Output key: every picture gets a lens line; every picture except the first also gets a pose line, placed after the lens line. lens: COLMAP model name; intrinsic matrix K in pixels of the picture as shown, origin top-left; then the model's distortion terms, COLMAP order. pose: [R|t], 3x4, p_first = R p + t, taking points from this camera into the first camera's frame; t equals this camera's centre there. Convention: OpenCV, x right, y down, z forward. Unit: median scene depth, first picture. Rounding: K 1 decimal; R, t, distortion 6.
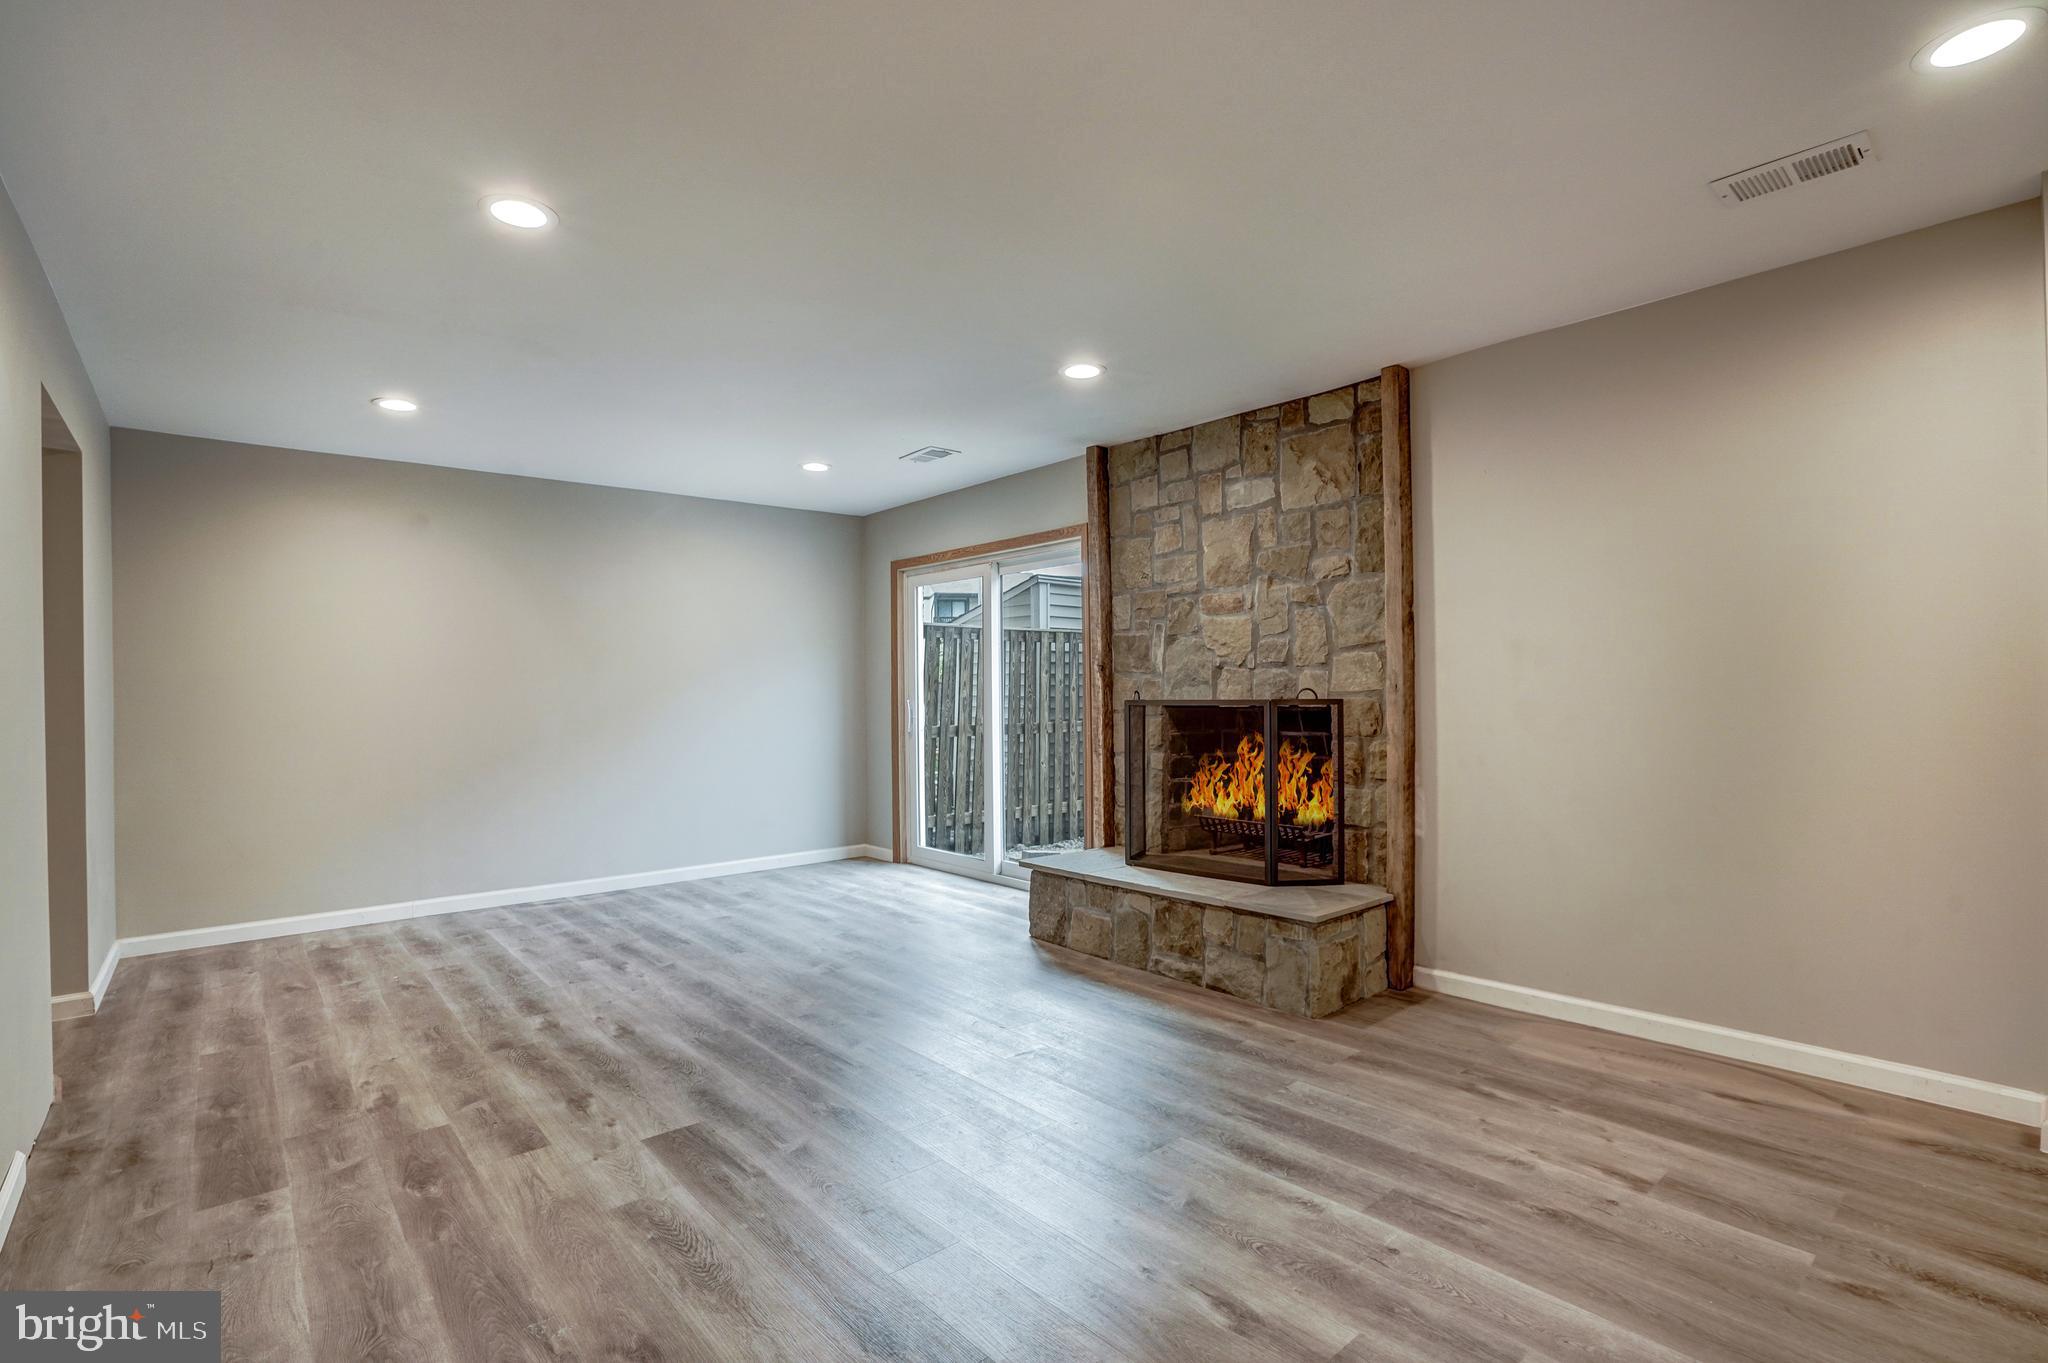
lens RADIAL K [[961.4, 0, 1022.1], [0, 961.4, 696.4], [0, 0, 1]] dist [-0.061208, 0.023704]
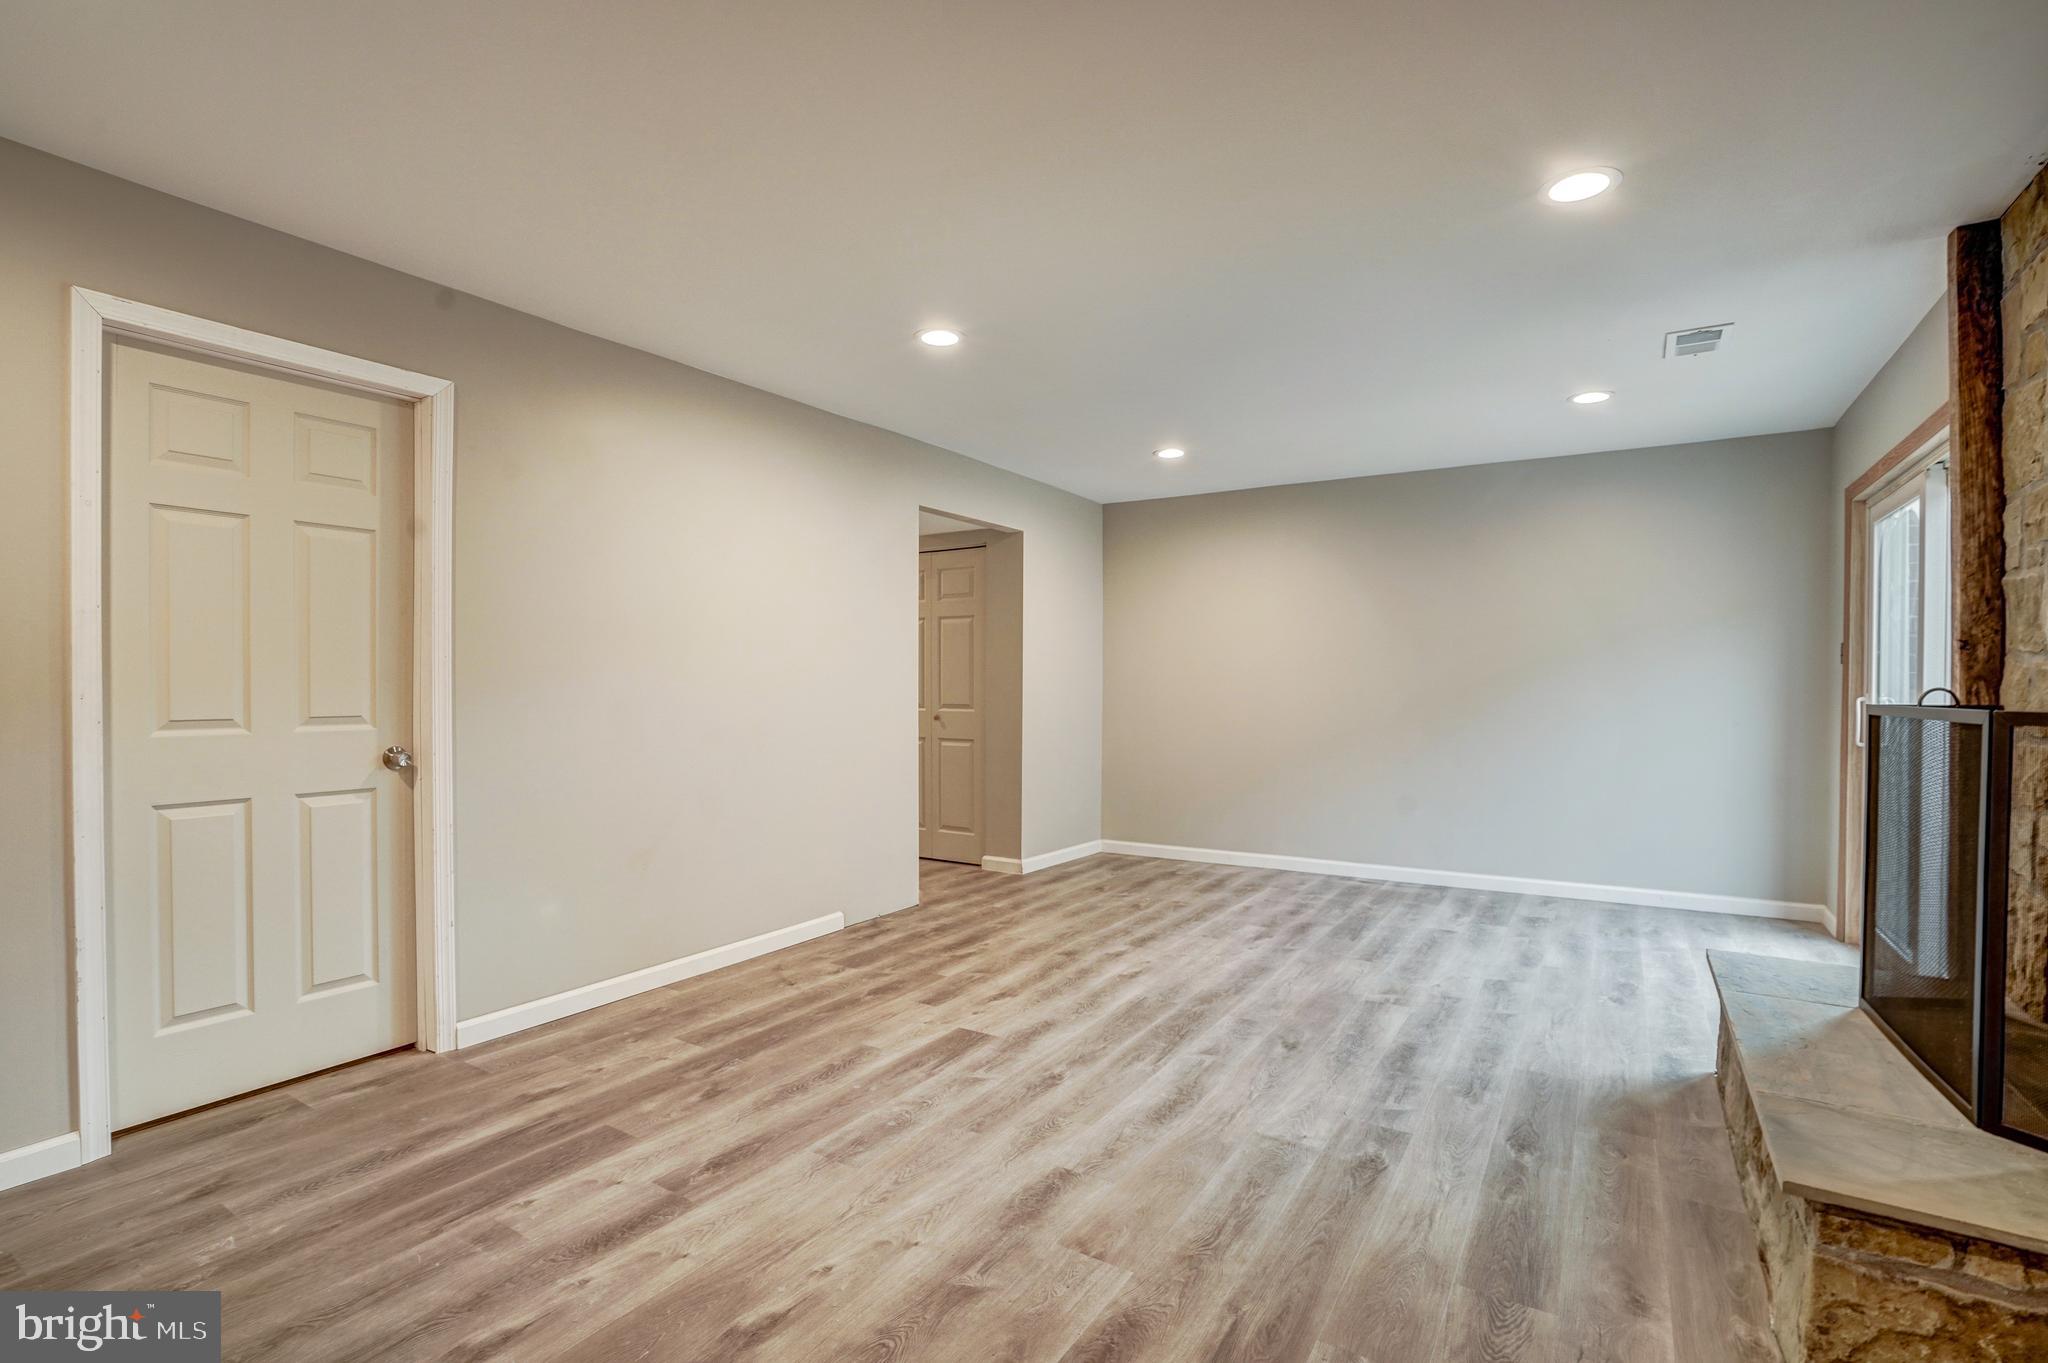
lens RADIAL K [[961.4, 0, 997.5], [0, 961.4, 698.4], [0, 0, 1]] dist [-0.061208, 0.023704]
pose [[0.273363, 0.027105, -0.961529, 0.675284], [-0.010226, 0.999628, 0.025271, -0.011499], [0.961857, 0.002925, 0.273538, 0.542162]]
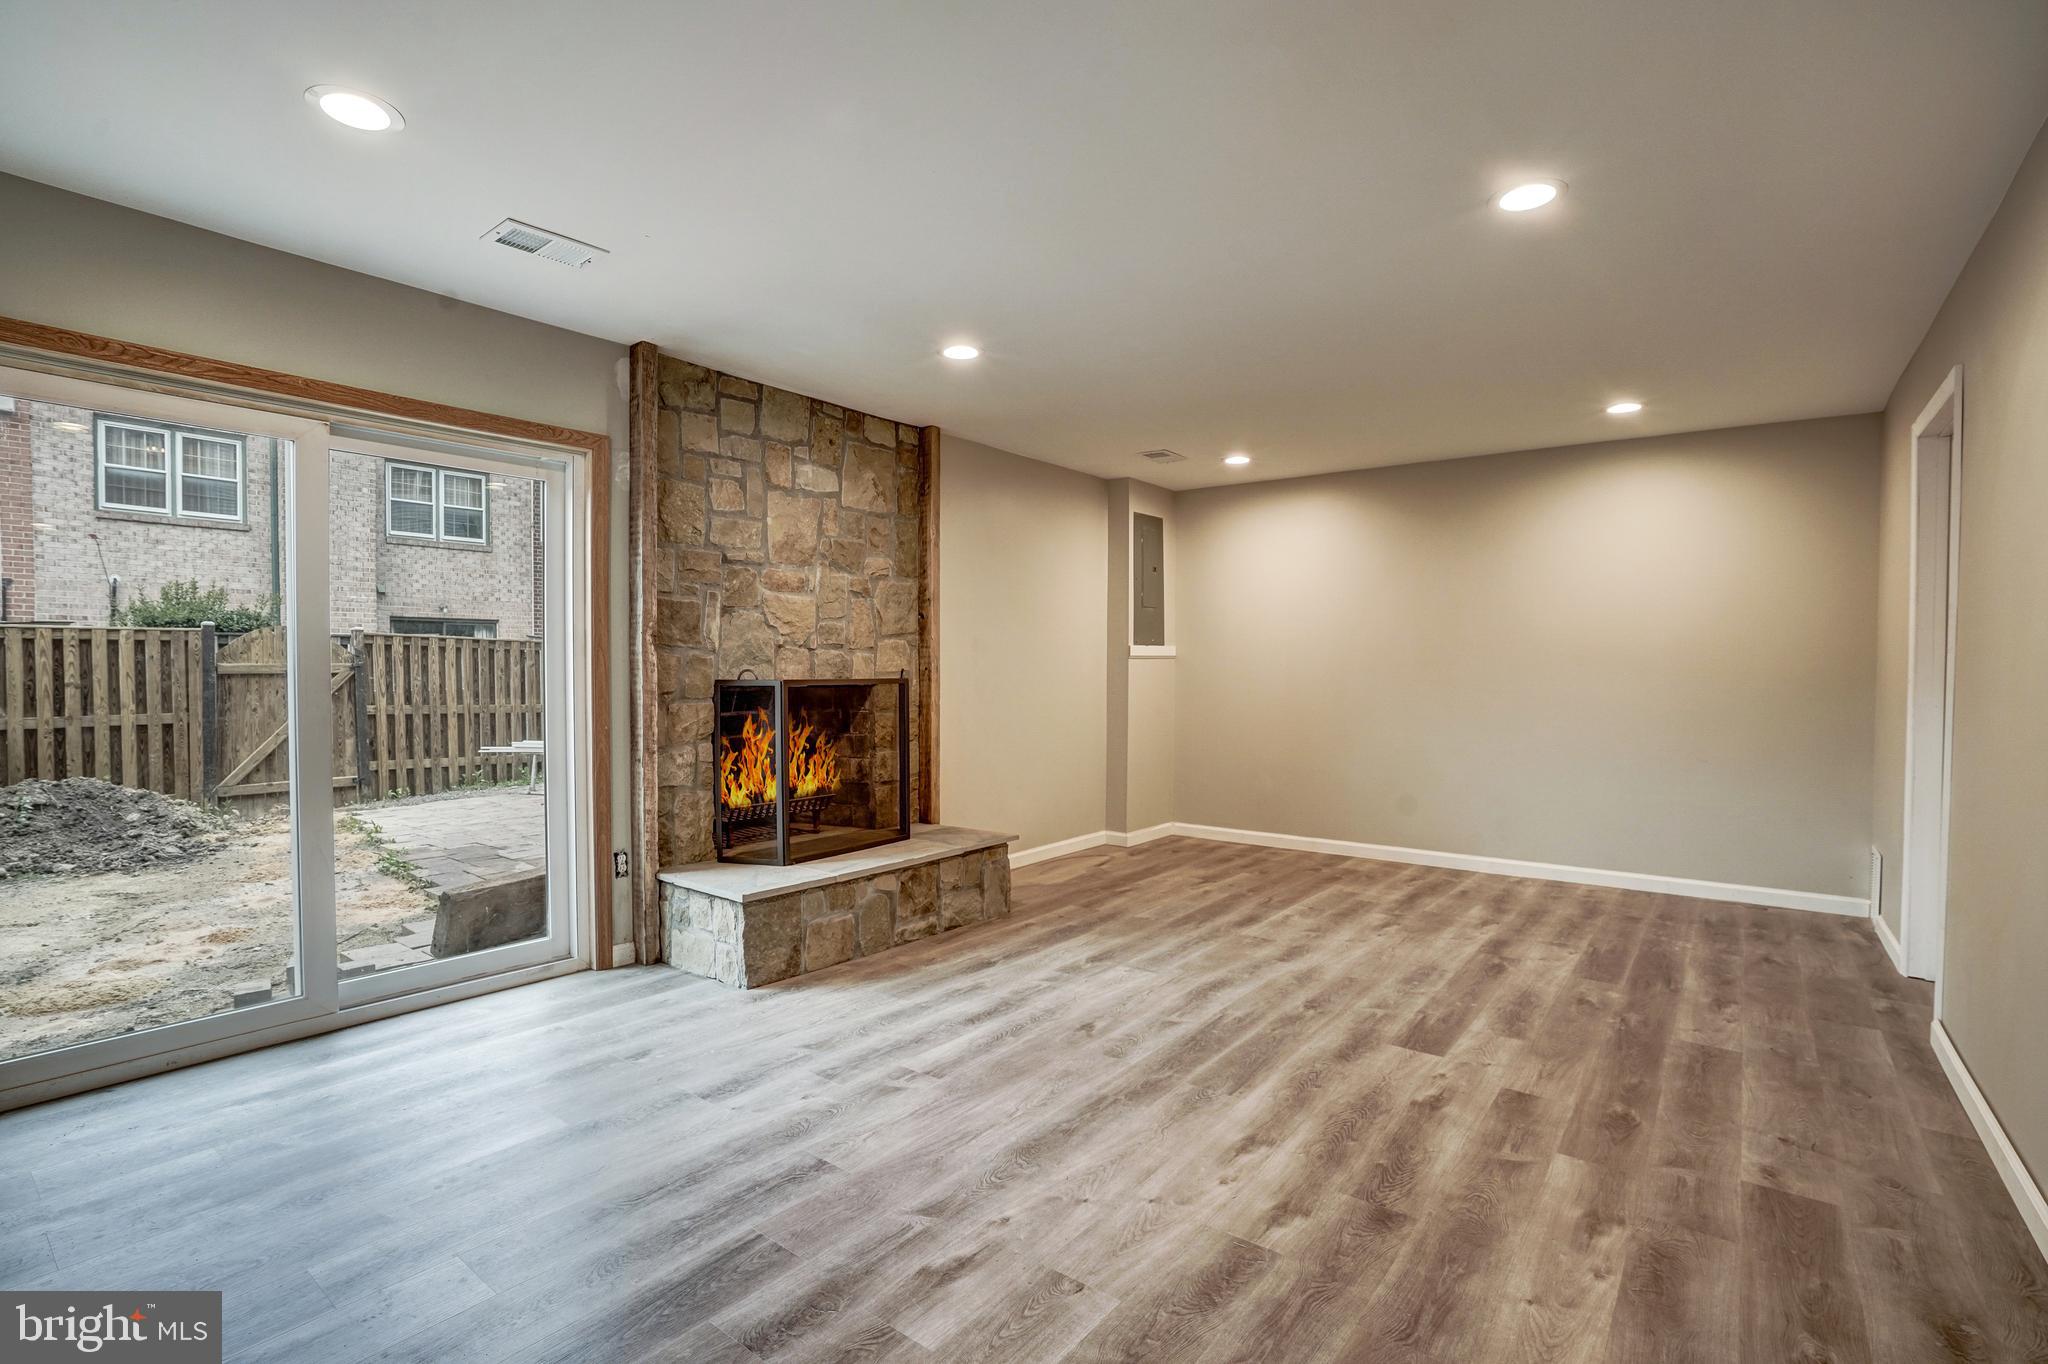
lens RADIAL K [[961.4, 0, 1006.9], [0, 961.4, 697.0], [0, 0, 1]] dist [-0.061208, 0.023704]
pose [[-0.190183, -0.019244, 0.981560, -1.120961], [0.005423, 0.999772, 0.020652, 0.003263], [-0.981734, 0.009251, -0.190036, 1.366145]]
